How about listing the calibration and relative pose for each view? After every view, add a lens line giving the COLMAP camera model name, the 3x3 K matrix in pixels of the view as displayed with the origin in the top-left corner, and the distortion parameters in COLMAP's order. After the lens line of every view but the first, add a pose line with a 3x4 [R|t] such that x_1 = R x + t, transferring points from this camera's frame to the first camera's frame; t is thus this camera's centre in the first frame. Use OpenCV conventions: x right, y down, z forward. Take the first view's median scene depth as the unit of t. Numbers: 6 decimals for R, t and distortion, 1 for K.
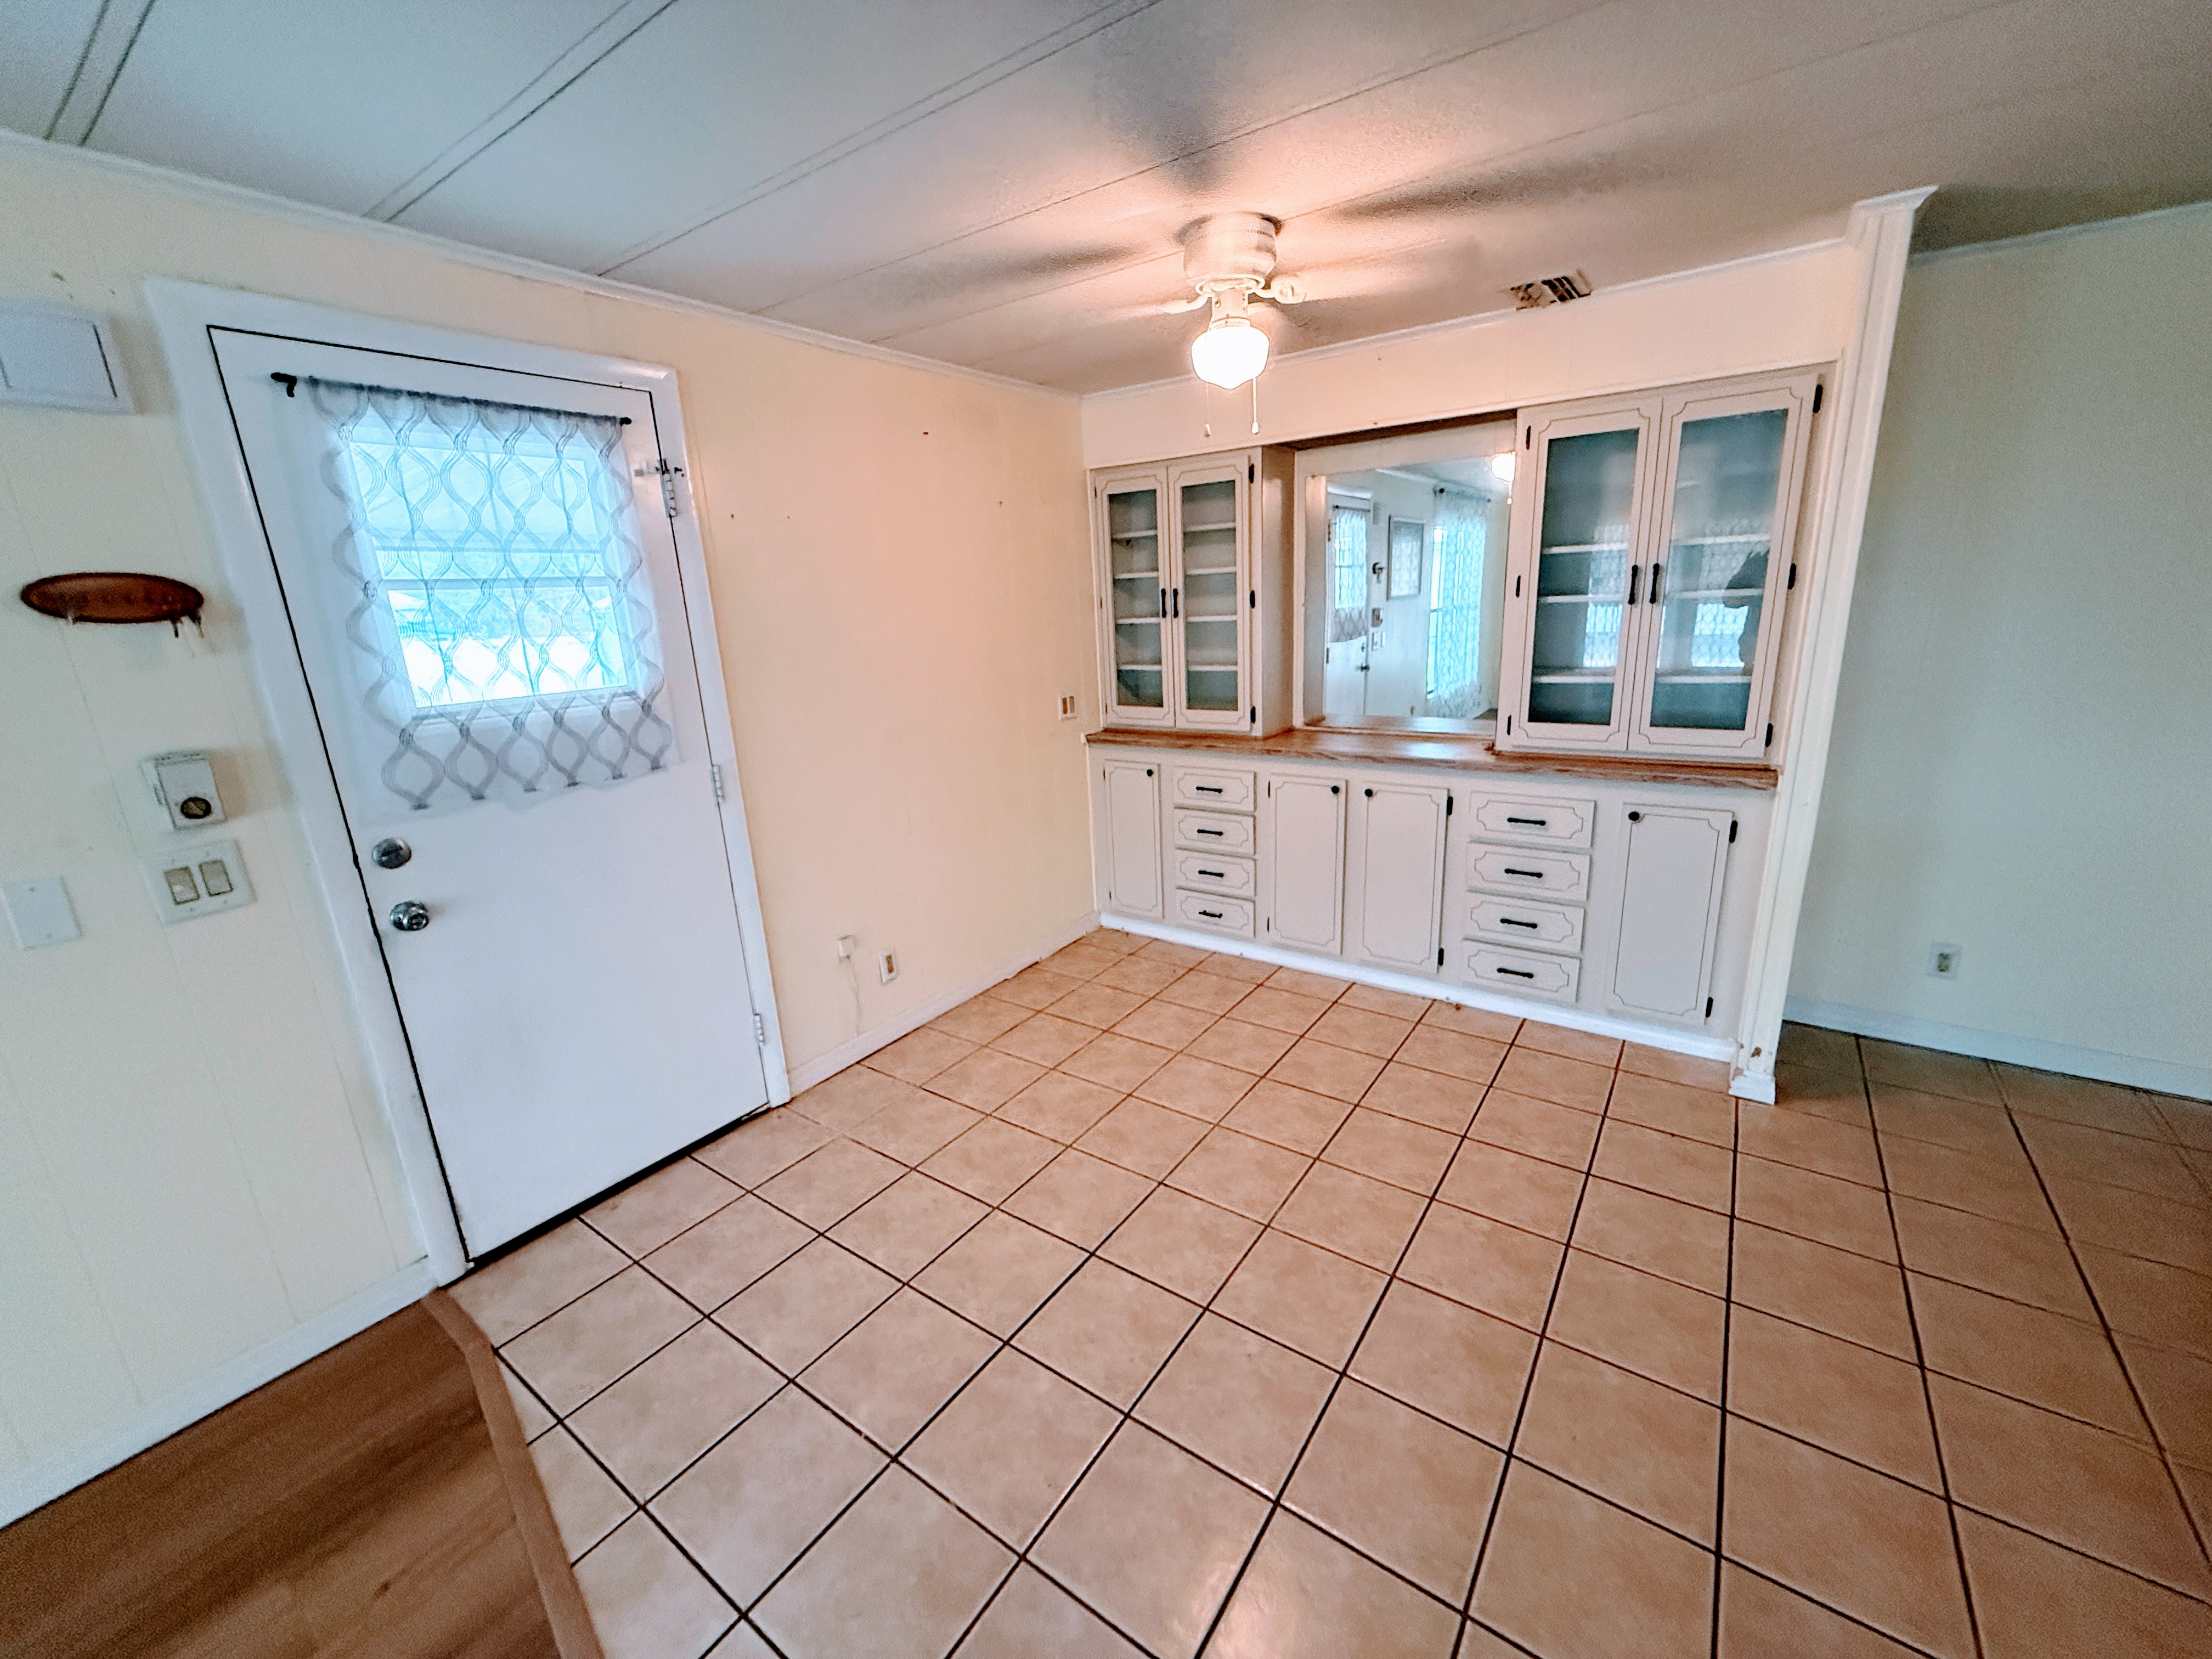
lens RADIAL K [[881.6, 0, 1108.3], [0, 881.6, 826.6], [0, 0, 1]] dist [-0.000579, 0.000062]
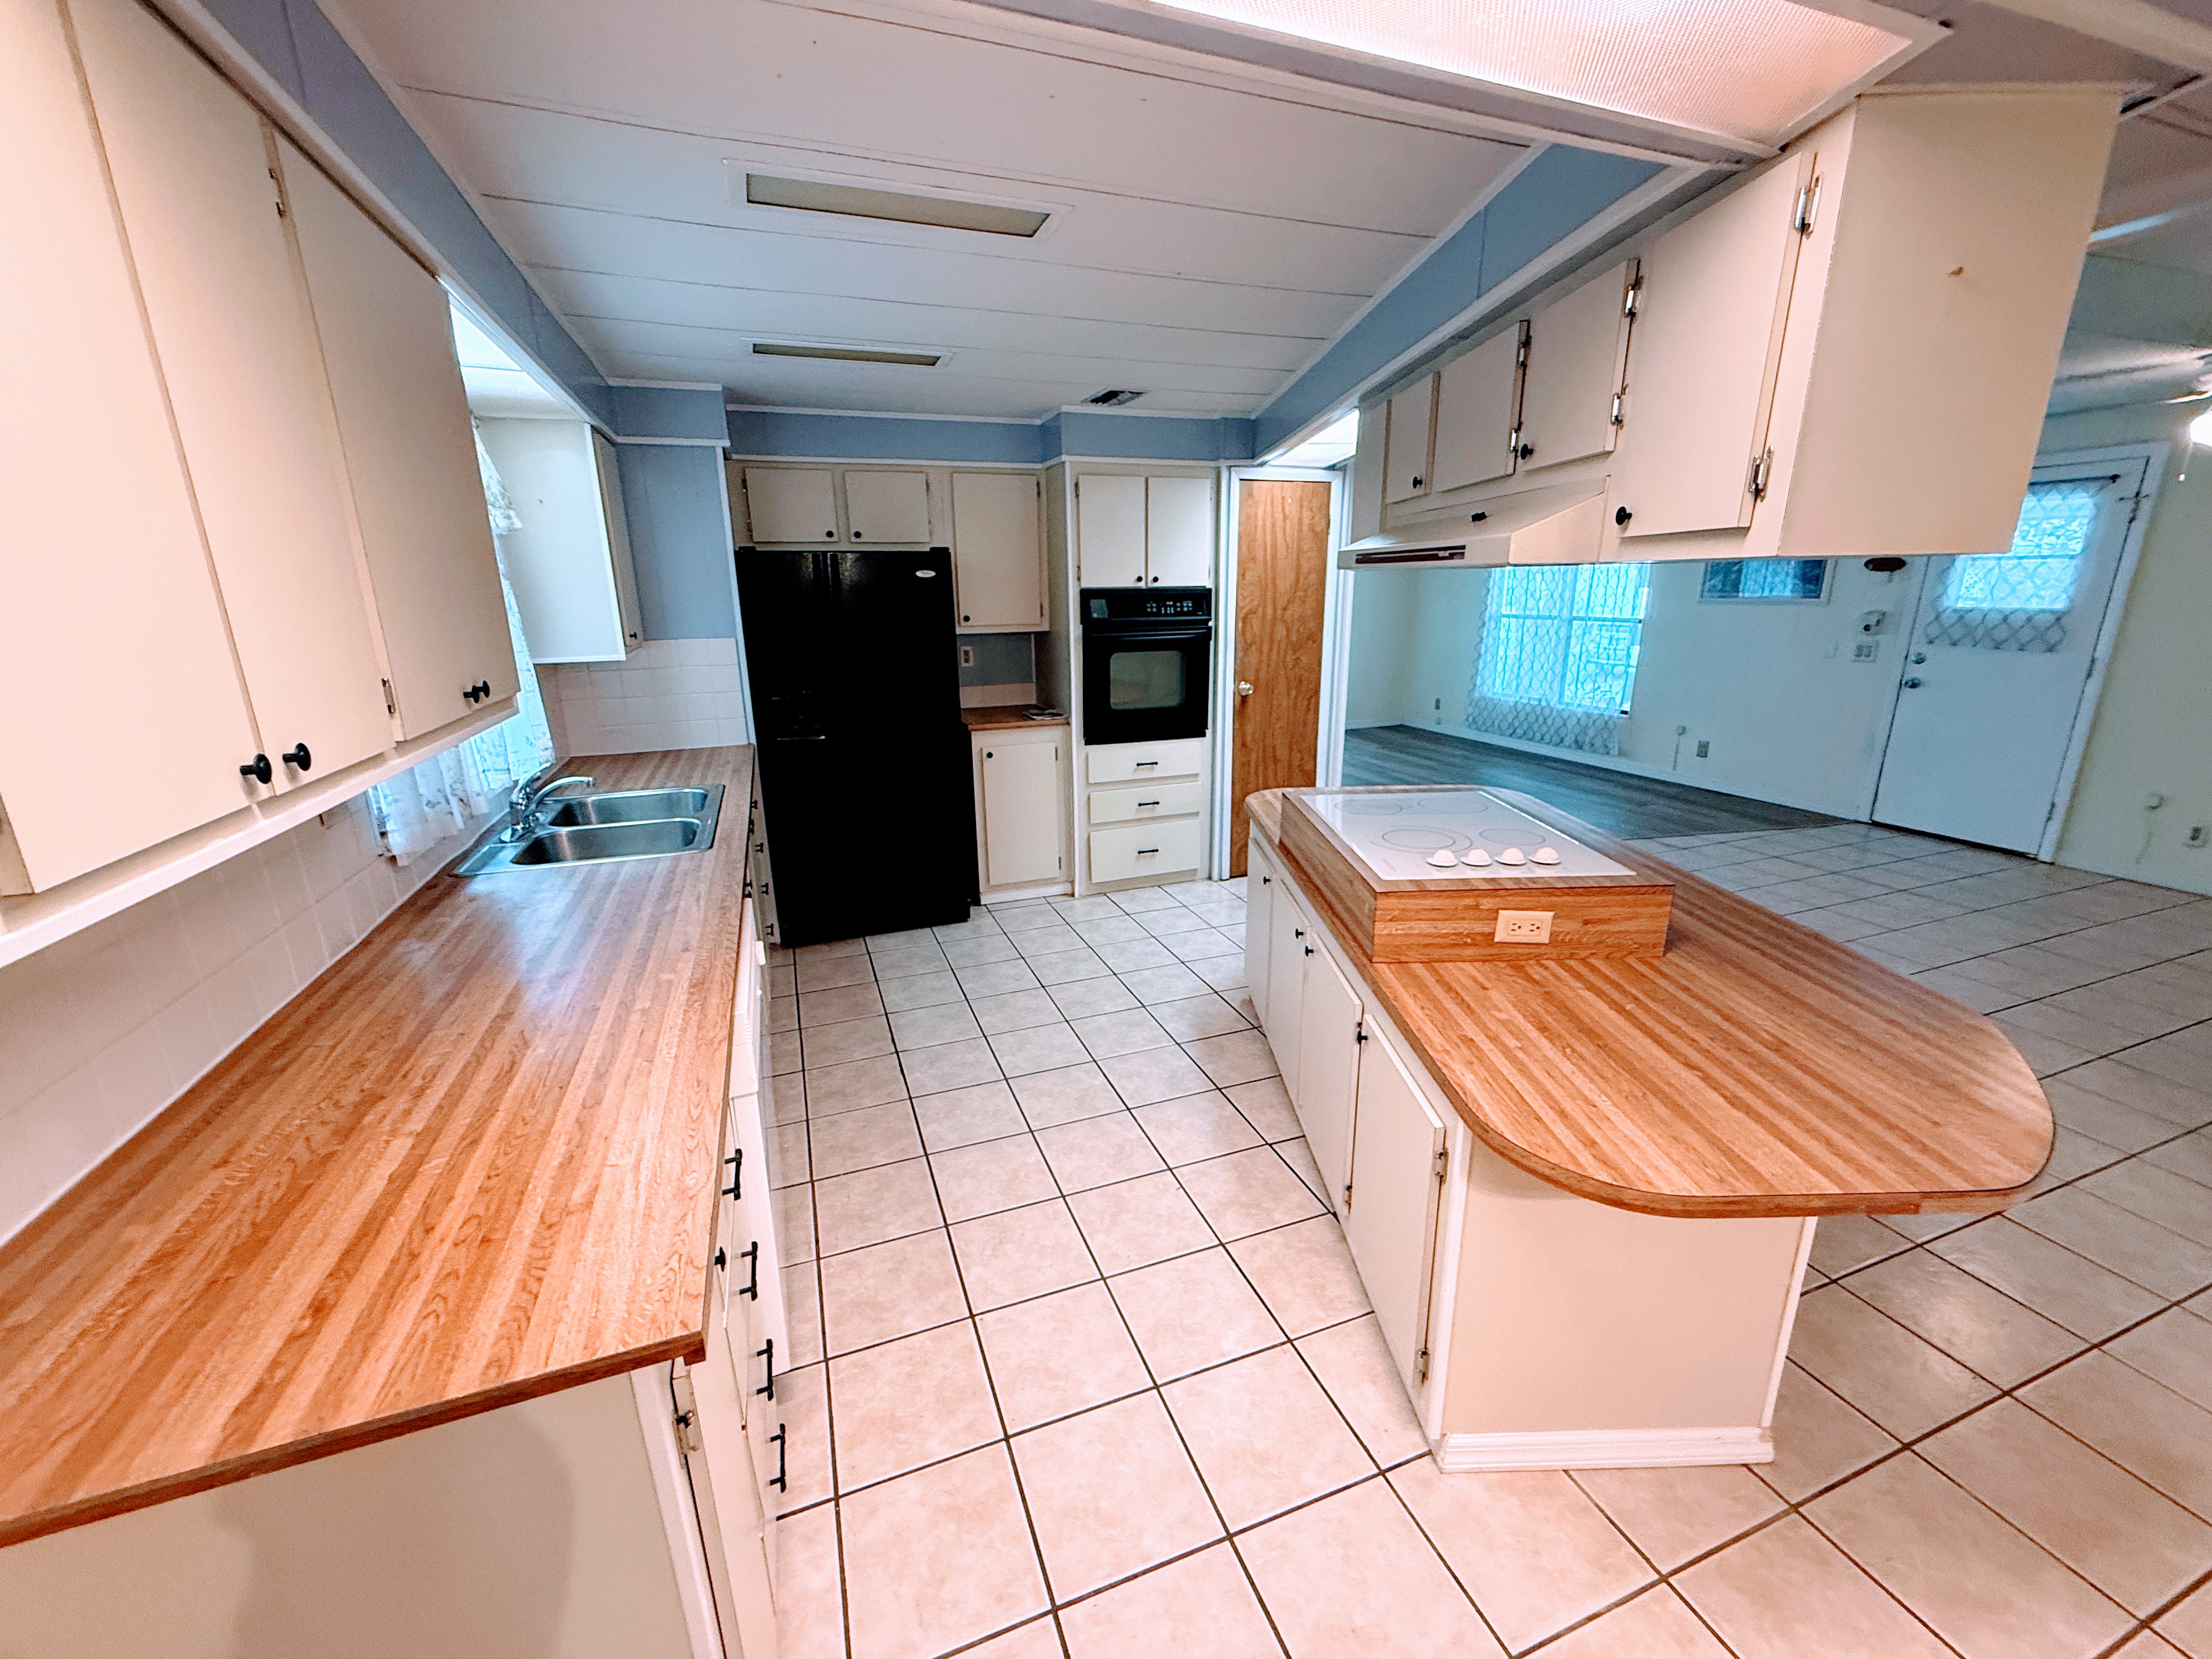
lens RADIAL K [[881.6, 0, 1108.3], [0, 881.6, 826.6], [0, 0, 1]] dist [-0.000579, 0.000062]
pose [[-0.557972, 0.273110, -0.783632, 2.808765], [-0.170413, 0.886461, 0.430287, -0.249215], [0.812174, 0.373629, -0.448078, 0.367089]]
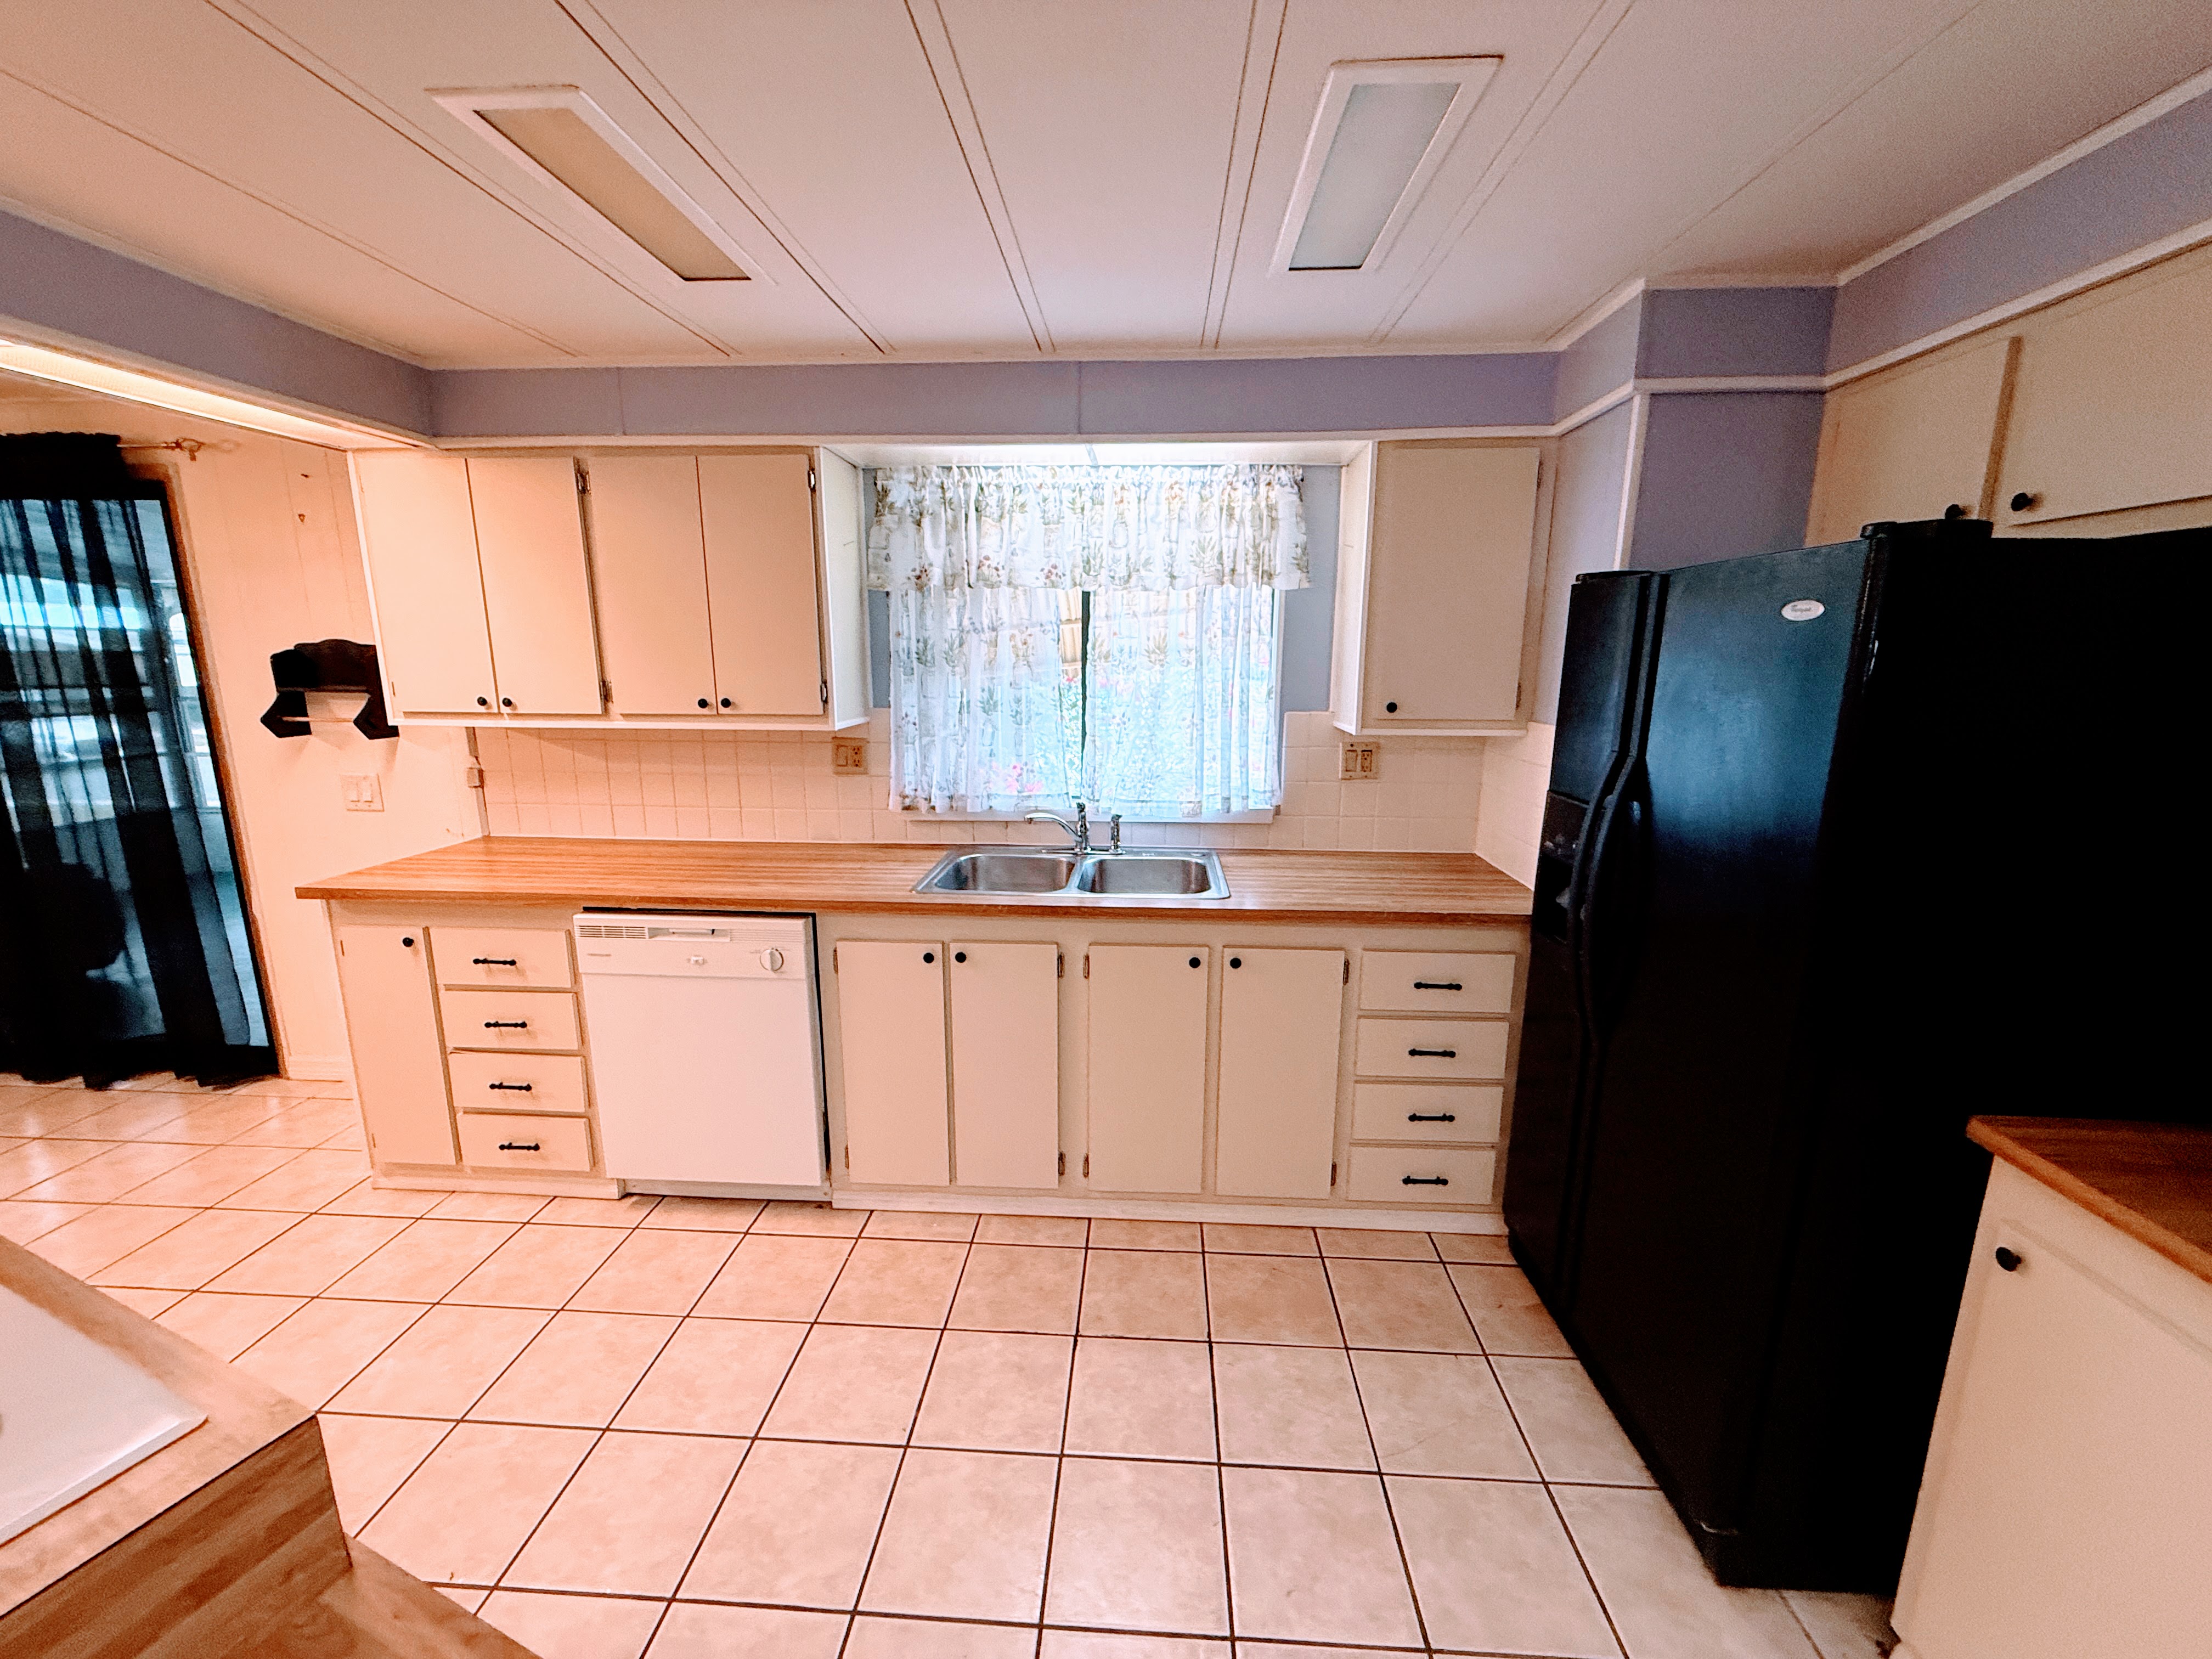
lens RADIAL K [[881.6, 0, 1108.3], [0, 881.6, 826.6], [0, 0, 1]] dist [-0.000579, 0.000062]
pose [[-0.529641, -0.121256, 0.839510, 1.110569], [0.239556, 0.928055, 0.285179, -0.006899], [-0.813691, 0.352152, -0.462488, -0.241584]]
